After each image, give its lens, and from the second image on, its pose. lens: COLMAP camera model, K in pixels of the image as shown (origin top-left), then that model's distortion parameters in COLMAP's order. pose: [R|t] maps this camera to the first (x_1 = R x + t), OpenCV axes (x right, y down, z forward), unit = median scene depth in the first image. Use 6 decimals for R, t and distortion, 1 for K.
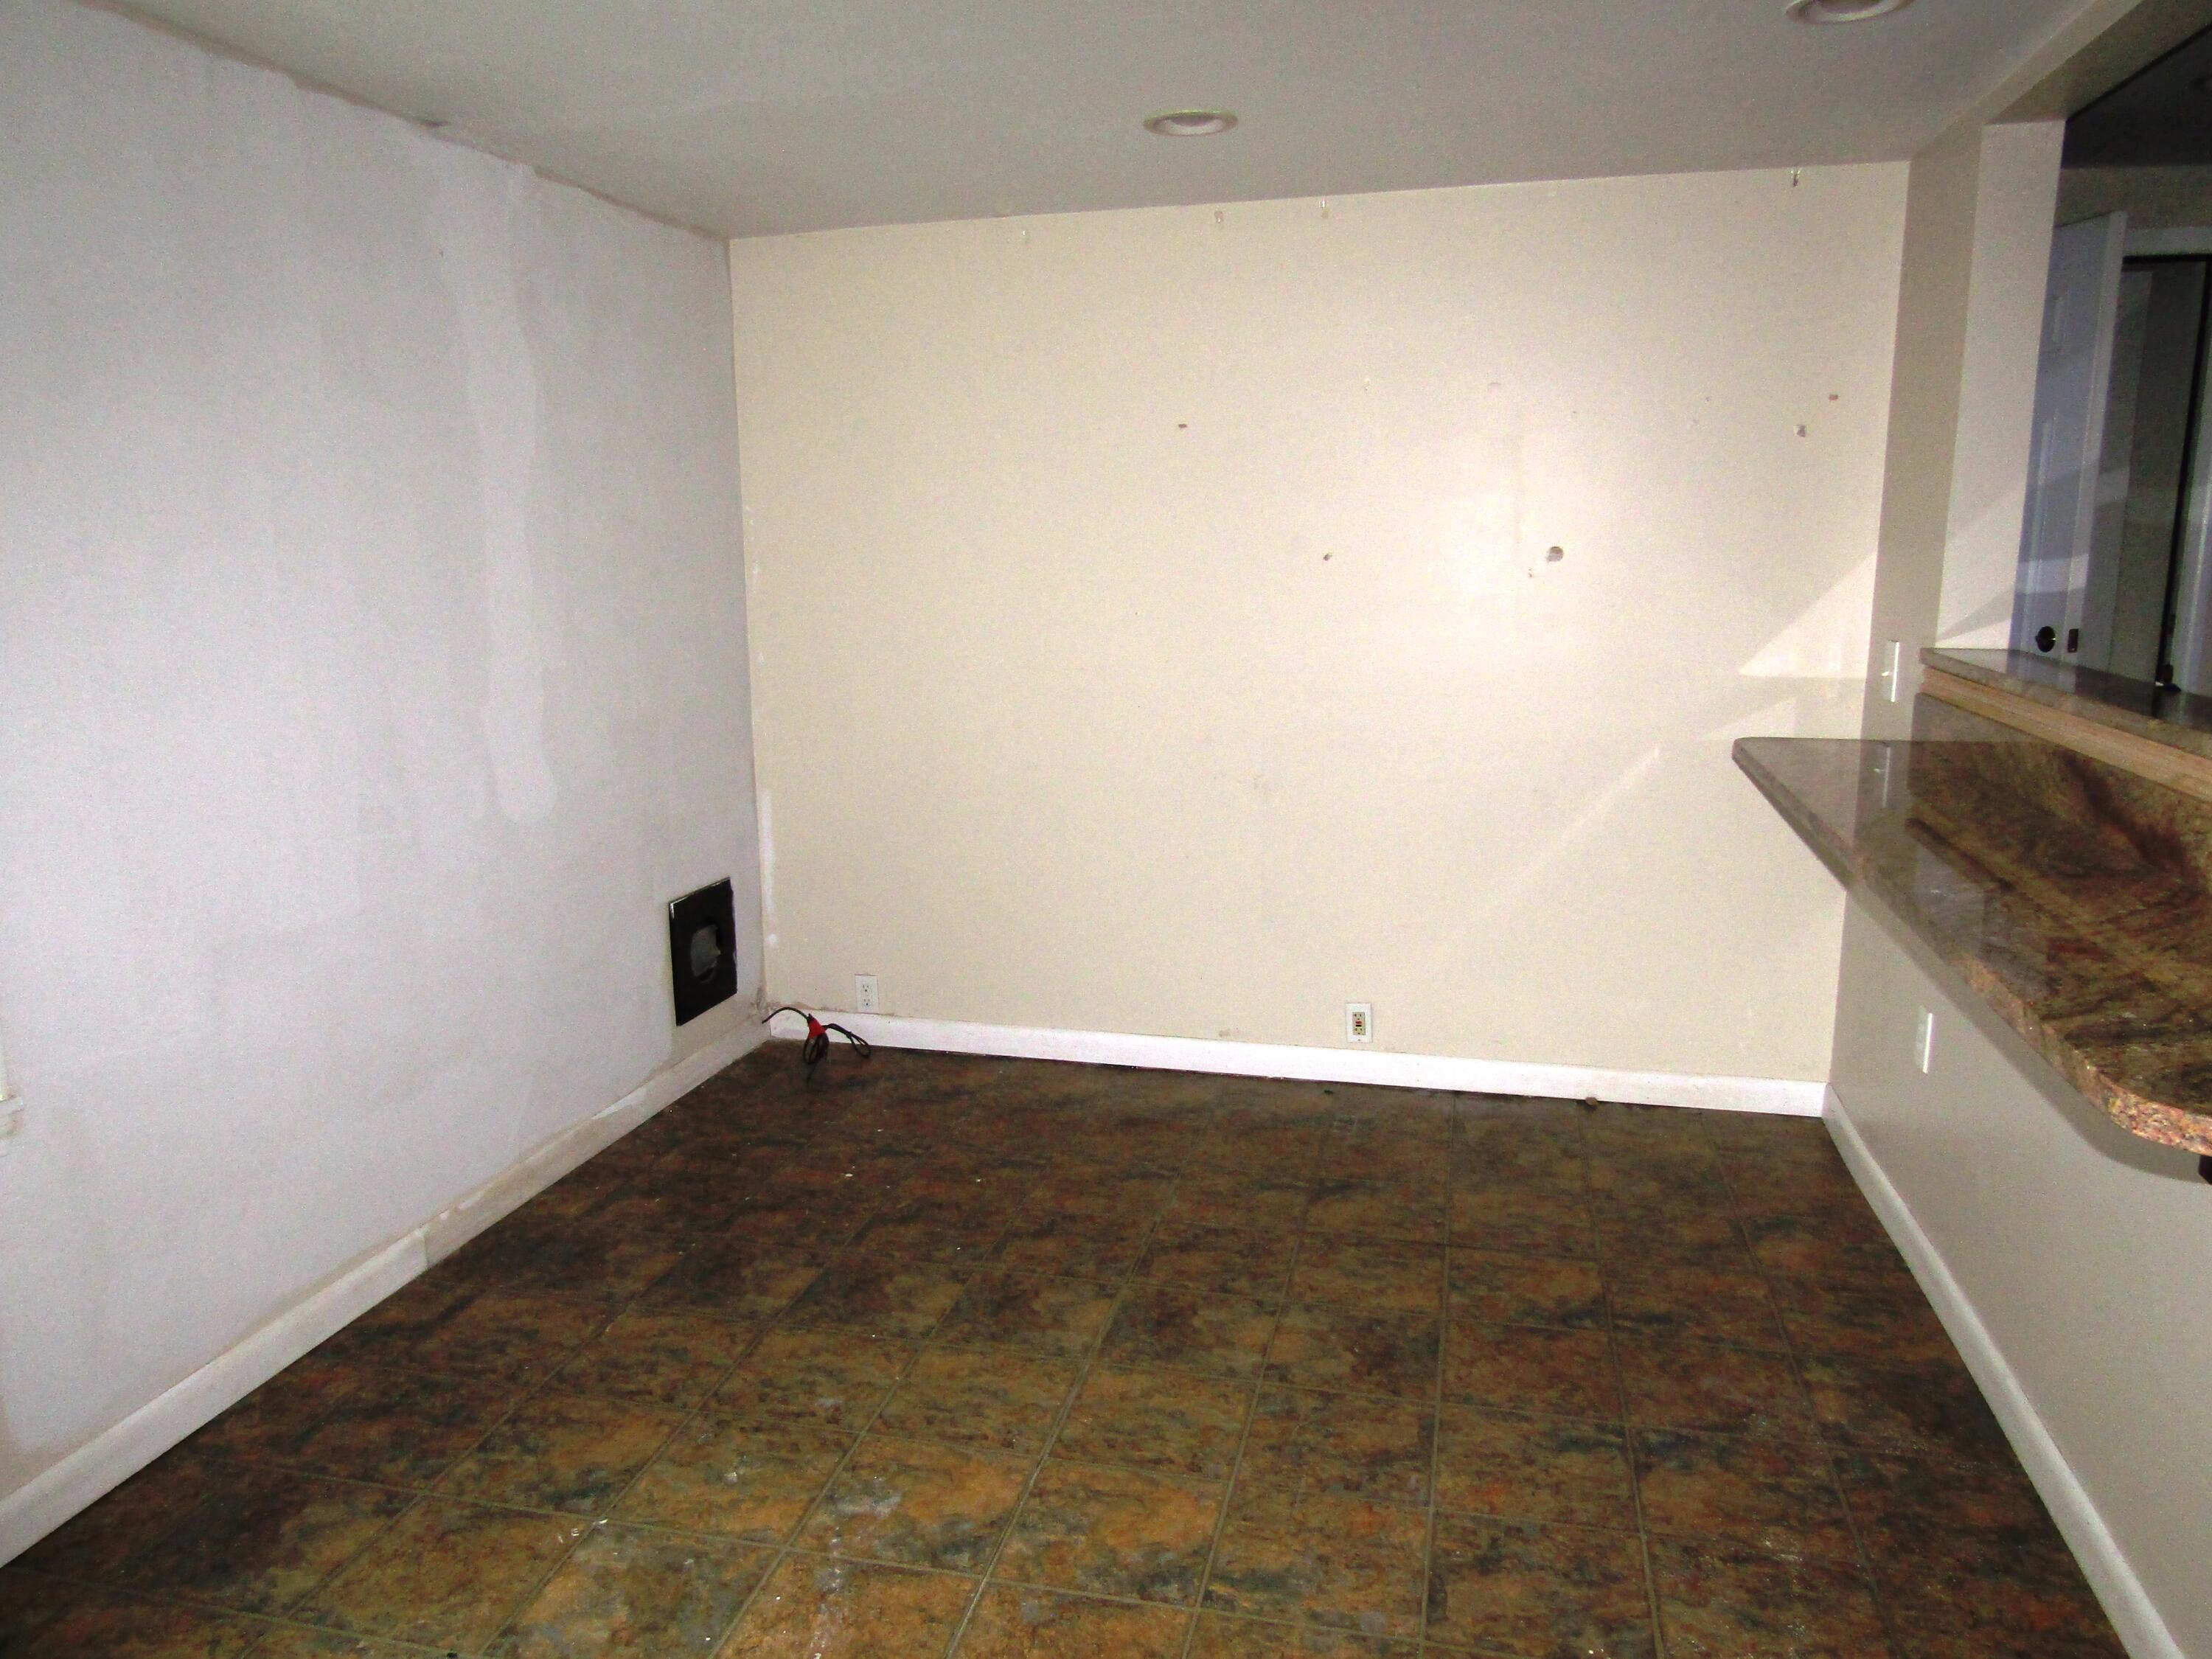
lens RADIAL K [[1582.0, 0, 1106.0], [0, 1582.0, 812.2], [0, 0, 1]] dist [-0.004674, -0.001896]
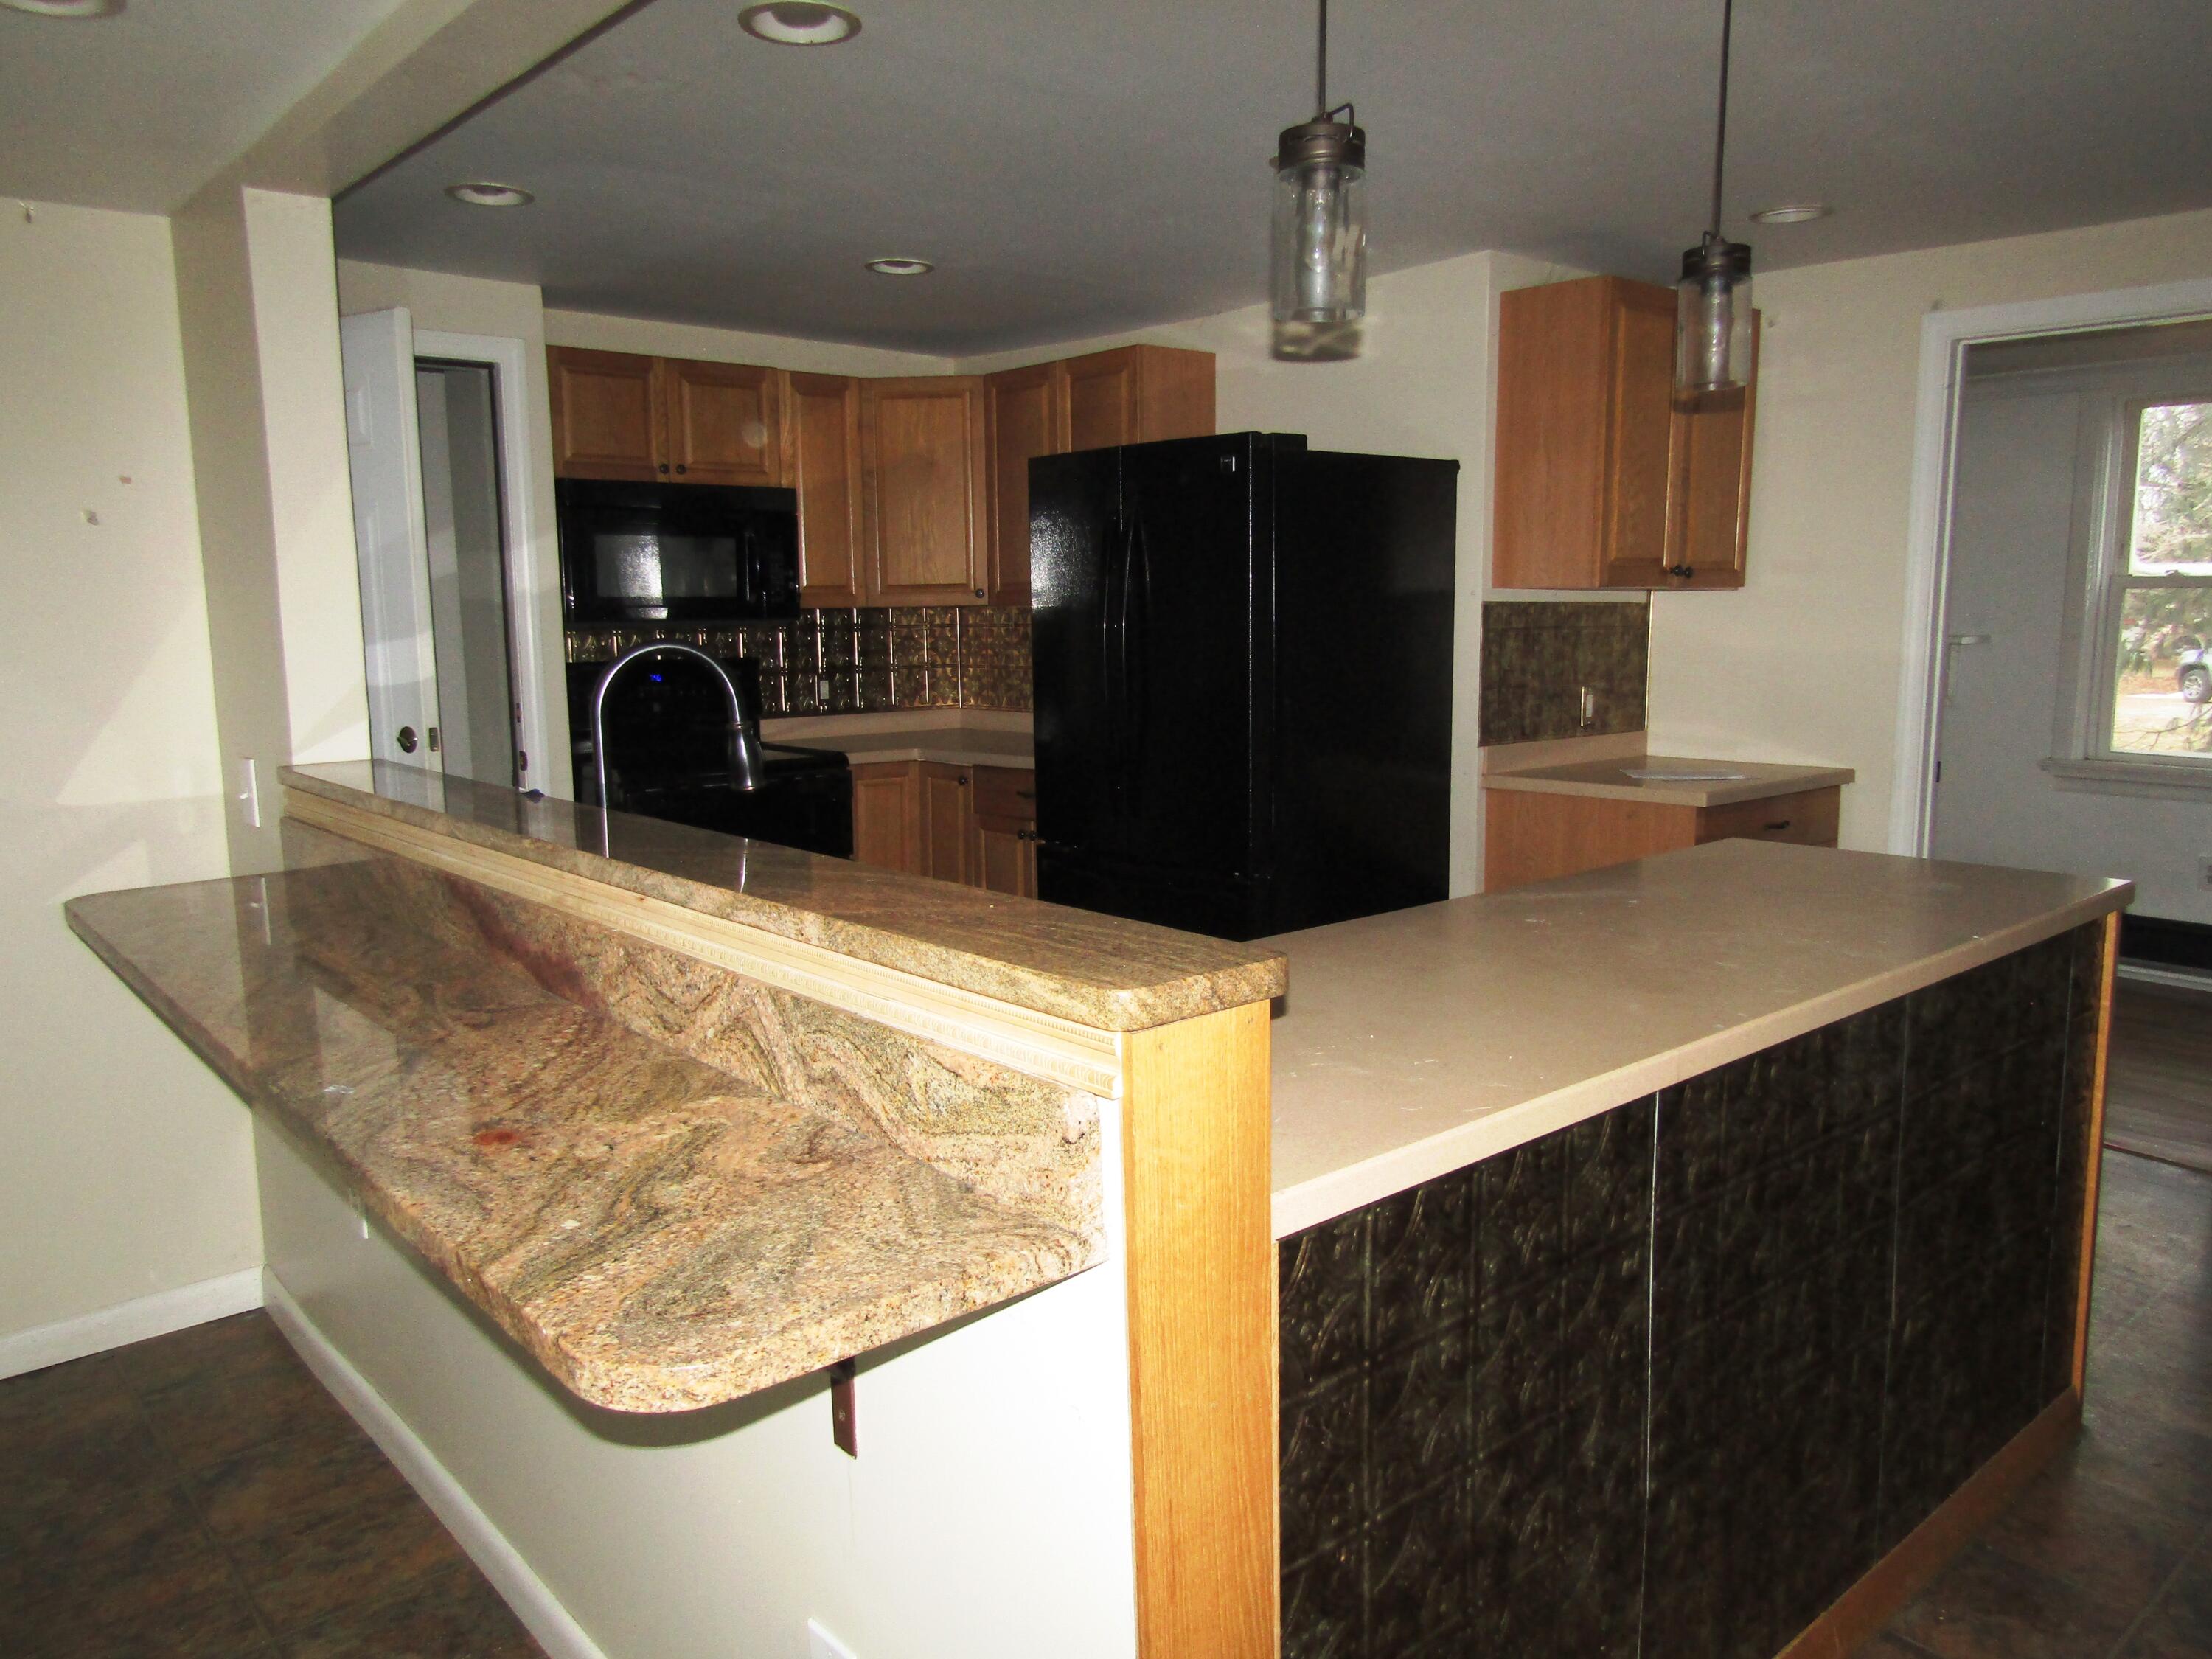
lens RADIAL K [[1582.0, 0, 1094.7], [0, 1582.0, 842.6], [0, 0, 1]] dist [-0.004674, -0.001896]
pose [[0.586046, -0.130545, 0.799693, 0.080835], [0.159945, 0.986155, 0.043770, -0.030772], [-0.794335, 0.102256, 0.598812, 0.124357]]
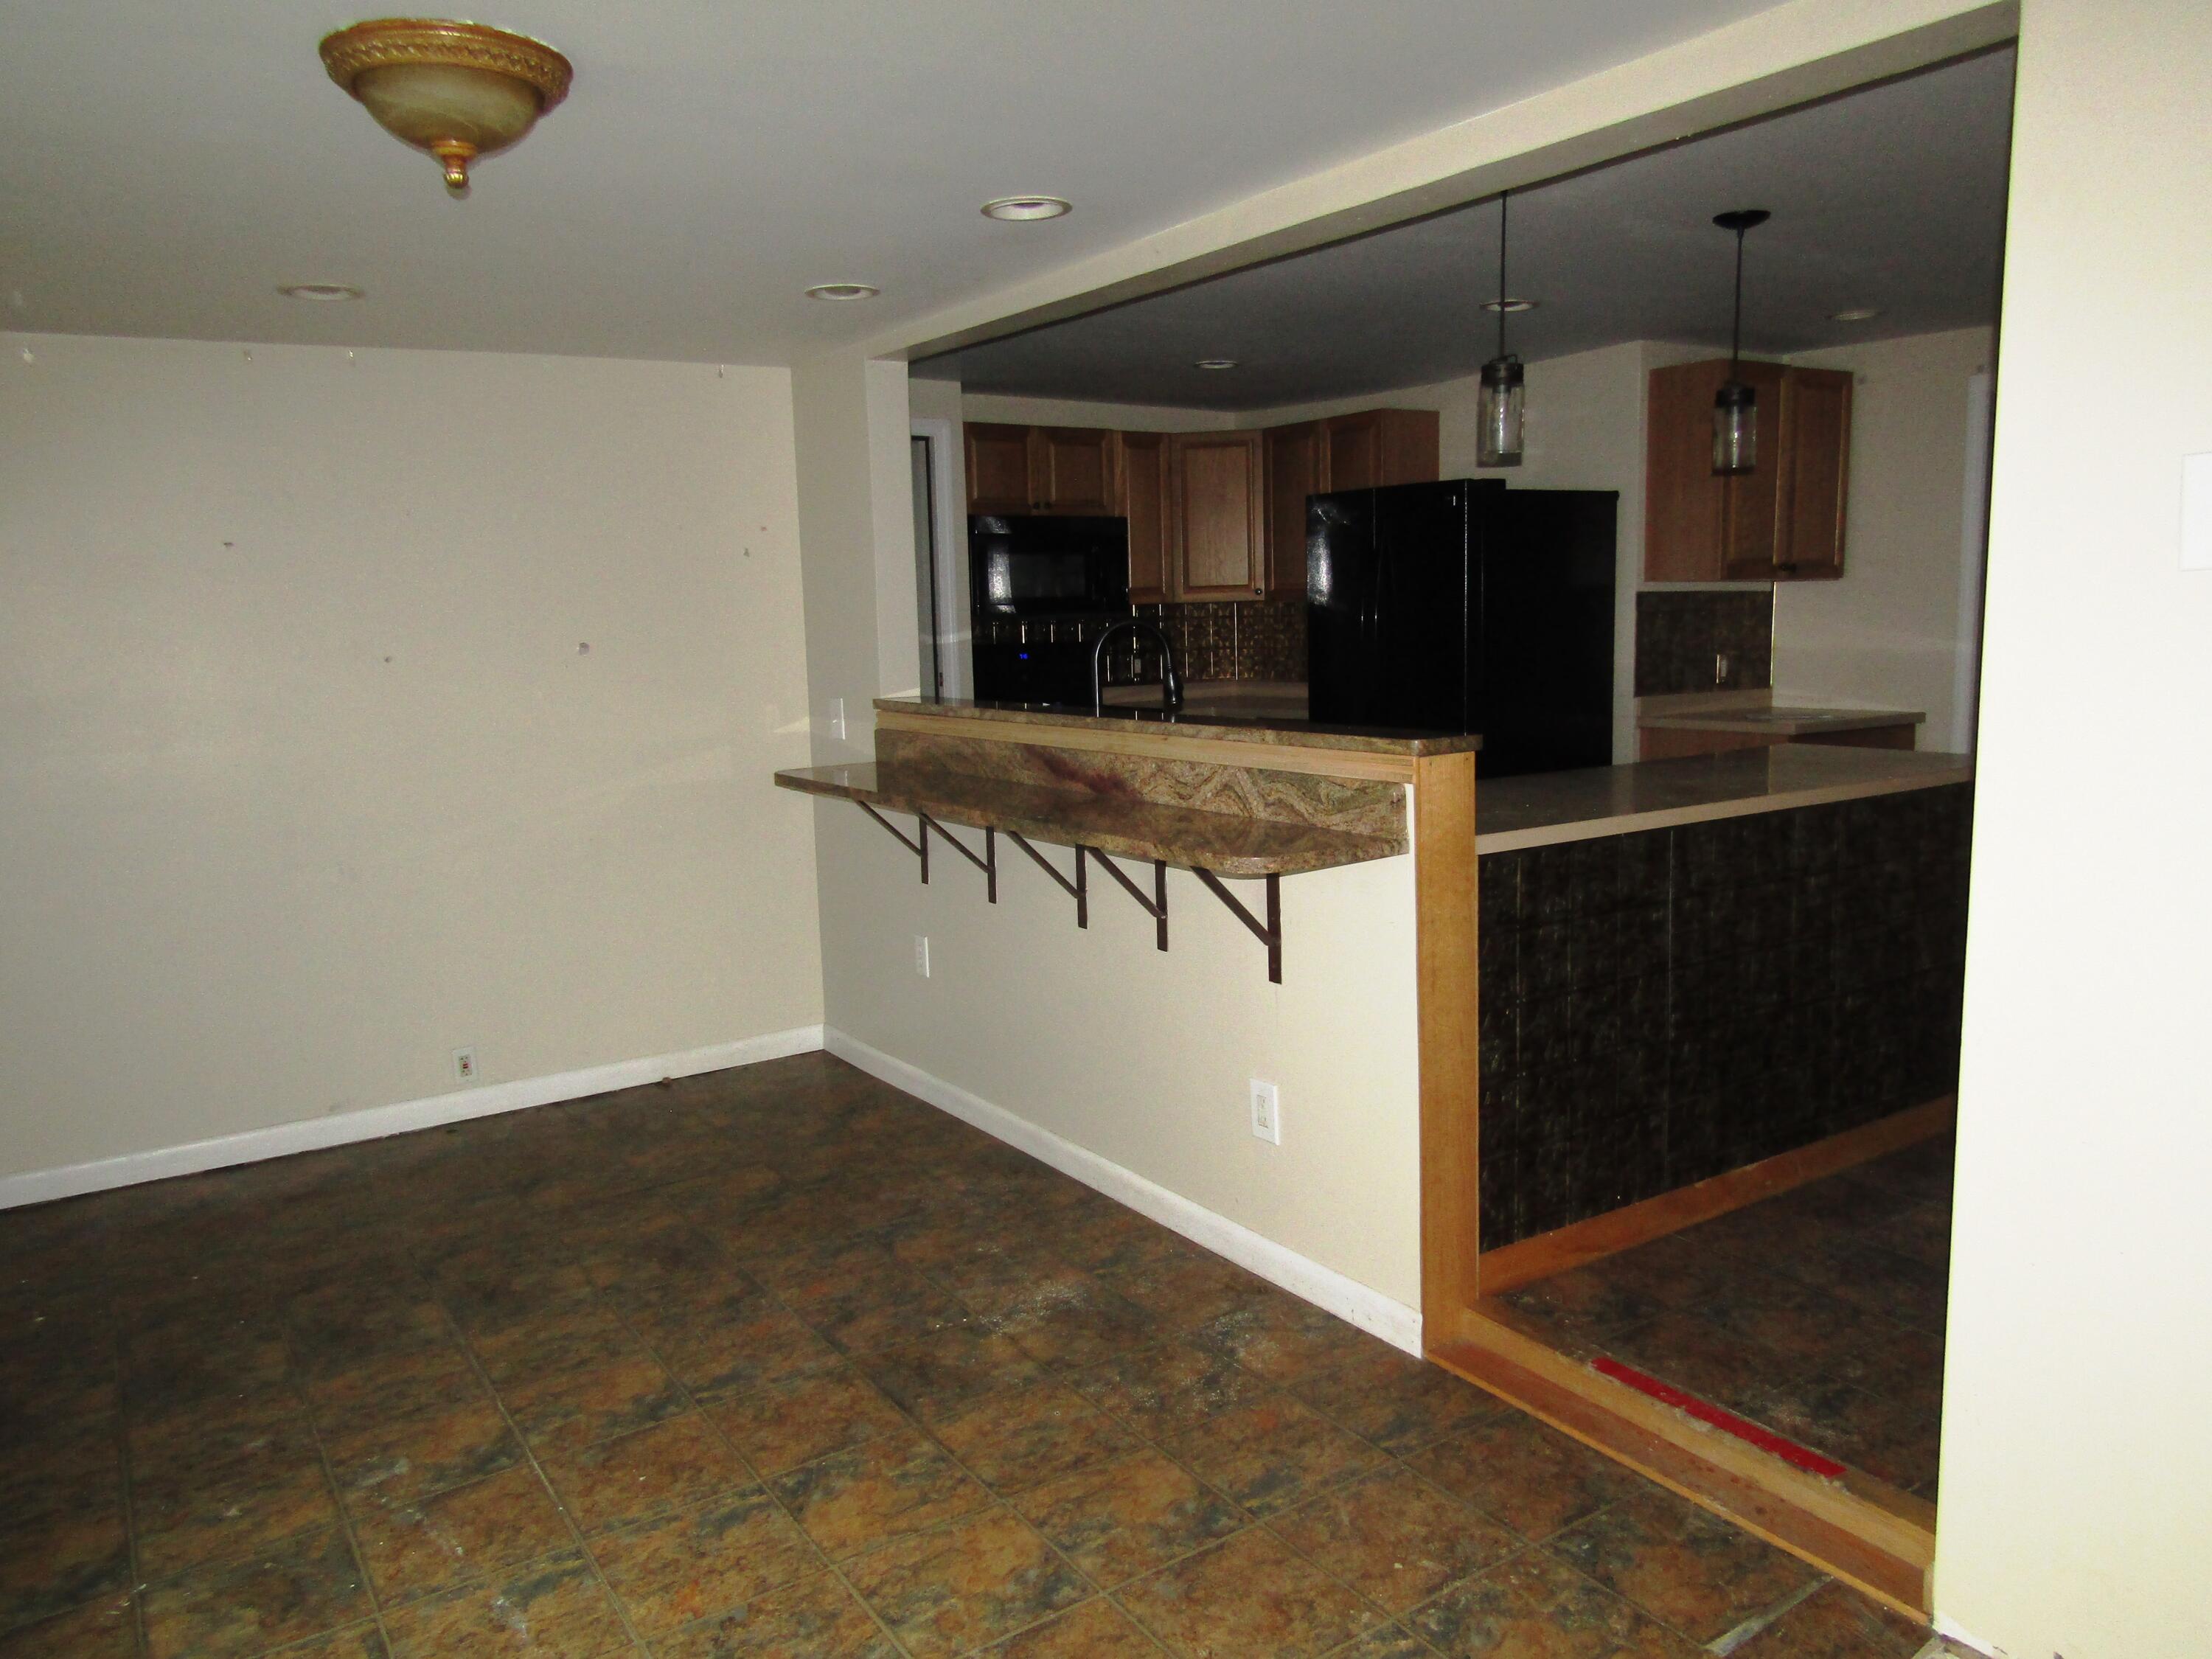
lens RADIAL K [[1582.0, 0, 1093.6], [0, 1582.0, 828.7], [0, 0, 1]] dist [-0.004674, -0.001896]
pose [[0.686260, -0.120568, 0.717294, -0.465312], [0.158830, 0.987207, 0.013980, 0.030468], [-0.709803, 0.104334, 0.696630, -0.186562]]
